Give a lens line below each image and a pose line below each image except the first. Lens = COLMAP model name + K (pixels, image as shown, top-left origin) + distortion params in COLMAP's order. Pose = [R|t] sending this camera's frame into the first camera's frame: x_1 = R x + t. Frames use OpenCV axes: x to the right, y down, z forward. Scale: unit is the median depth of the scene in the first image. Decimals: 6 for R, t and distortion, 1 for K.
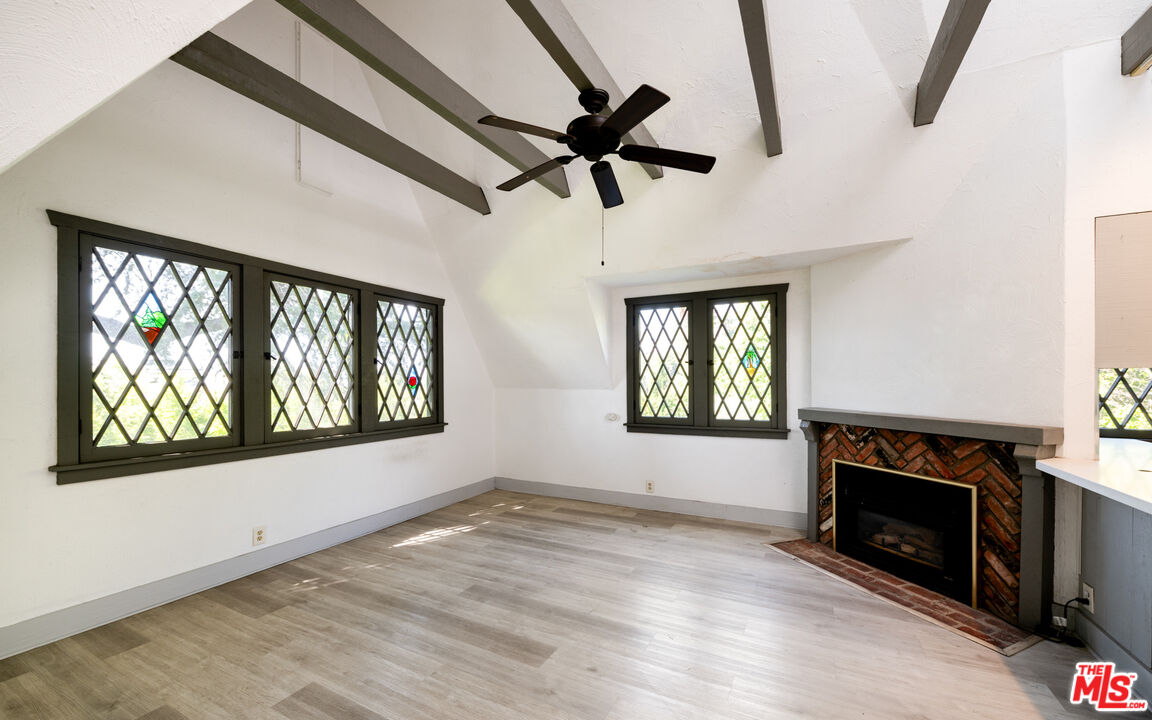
lens RADIAL K [[453.0, 0, 603.7], [0, 453.0, 376.5], [0, 0, 1]] dist [-0.000617, -0.000056]
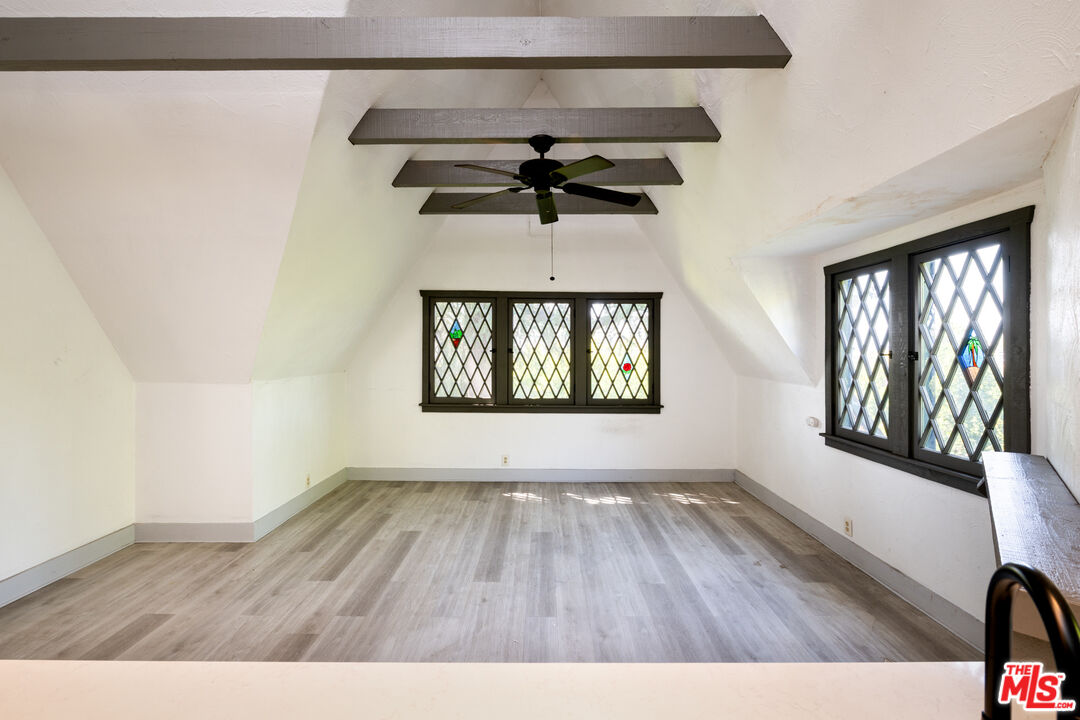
lens RADIAL K [[479.4, 0, 539.8], [0, 479.4, 348.7], [0, 0, 1]] dist [-0.001201, -0.000121]
pose [[0.437200, 0.005088, -0.899350, 0.694888], [0.000068, 0.999984, 0.005690, -0.051551], [0.899364, -0.002549, 0.437193, 0.285895]]
